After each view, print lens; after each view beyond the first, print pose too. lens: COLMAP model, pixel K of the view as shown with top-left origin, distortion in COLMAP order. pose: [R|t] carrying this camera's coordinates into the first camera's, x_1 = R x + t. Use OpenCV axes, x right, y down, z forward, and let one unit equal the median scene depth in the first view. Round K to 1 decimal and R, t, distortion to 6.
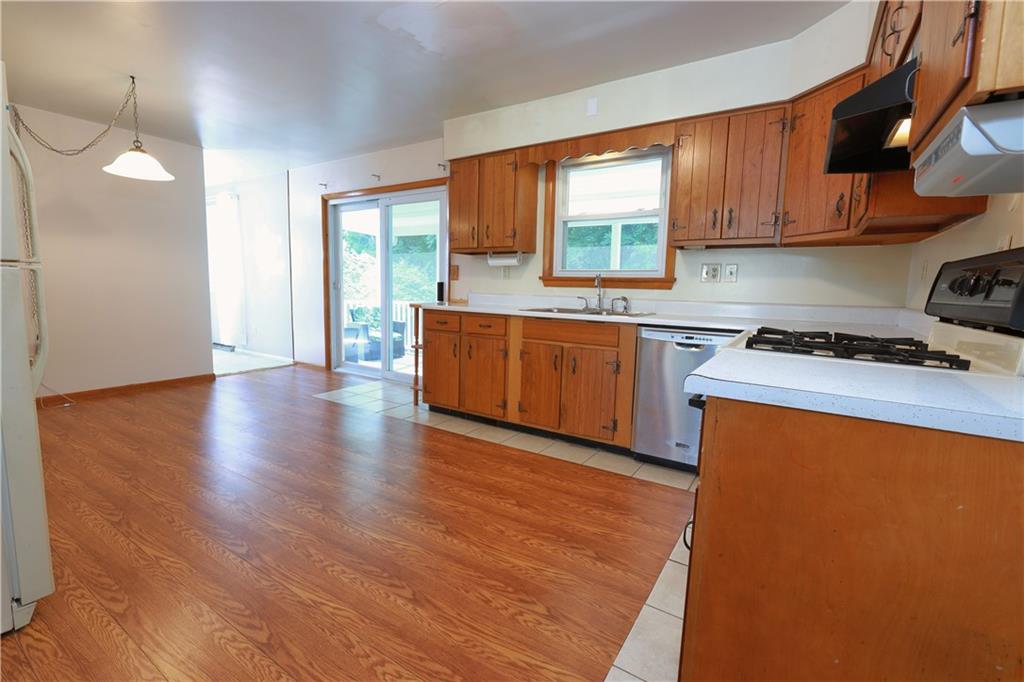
lens RADIAL K [[453.9, 0, 506.2], [0, 453.9, 339.9], [0, 0, 1]] dist [-0.004346, -0.000114]
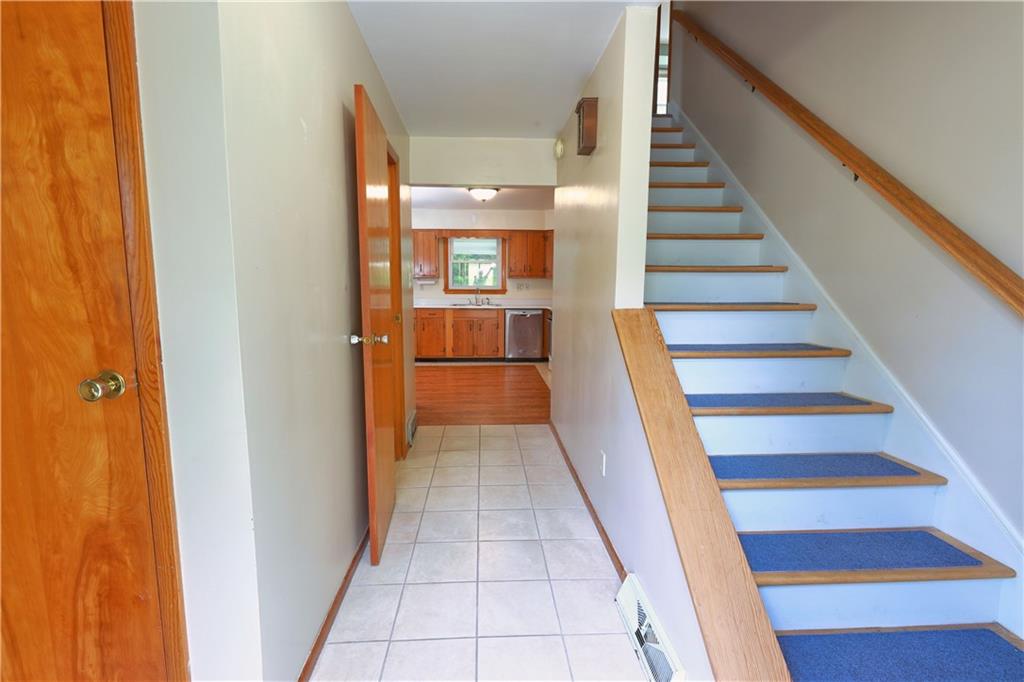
lens RADIAL K [[453.9, 0, 512.6], [0, 453.9, 338.4], [0, 0, 1]] dist [-0.004346, -0.000114]
pose [[0.799561, -0.090283, 0.593761, -1.066130], [0.086040, 0.995658, 0.035531, 0.041417], [-0.594390, 0.022677, 0.803857, -0.965280]]
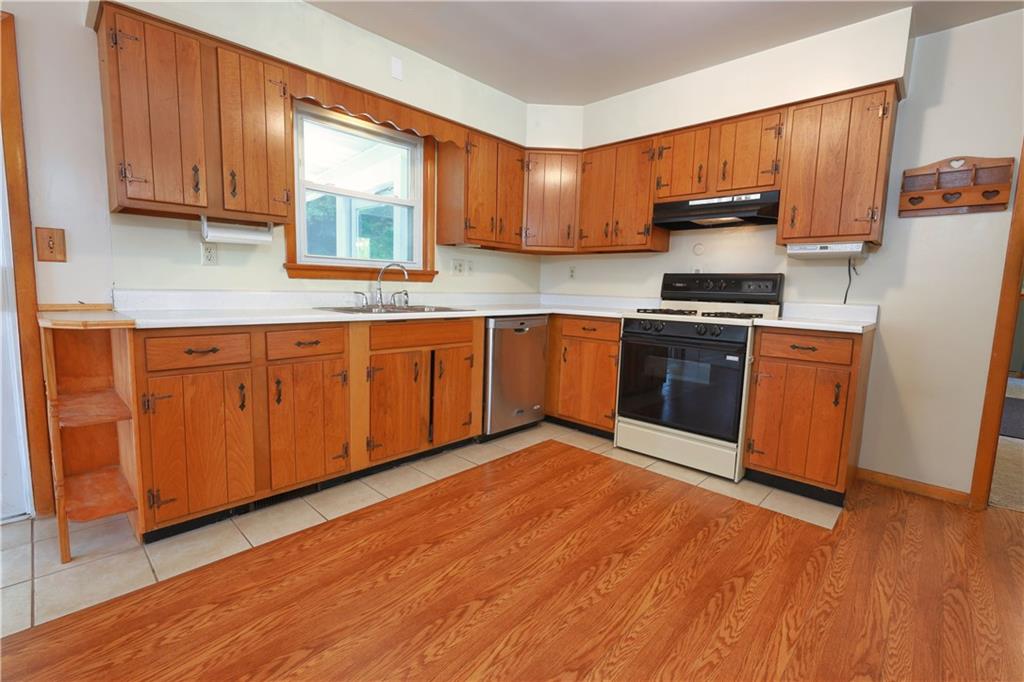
lens RADIAL K [[453.9, 0, 503.2], [0, 453.9, 338.2], [0, 0, 1]] dist [-0.004346, -0.000114]
pose [[0.183318, -0.131371, 0.974236, -0.639944], [0.096047, 0.988683, 0.115246, -0.088029], [-0.978350, 0.072446, 0.193861, 0.648364]]
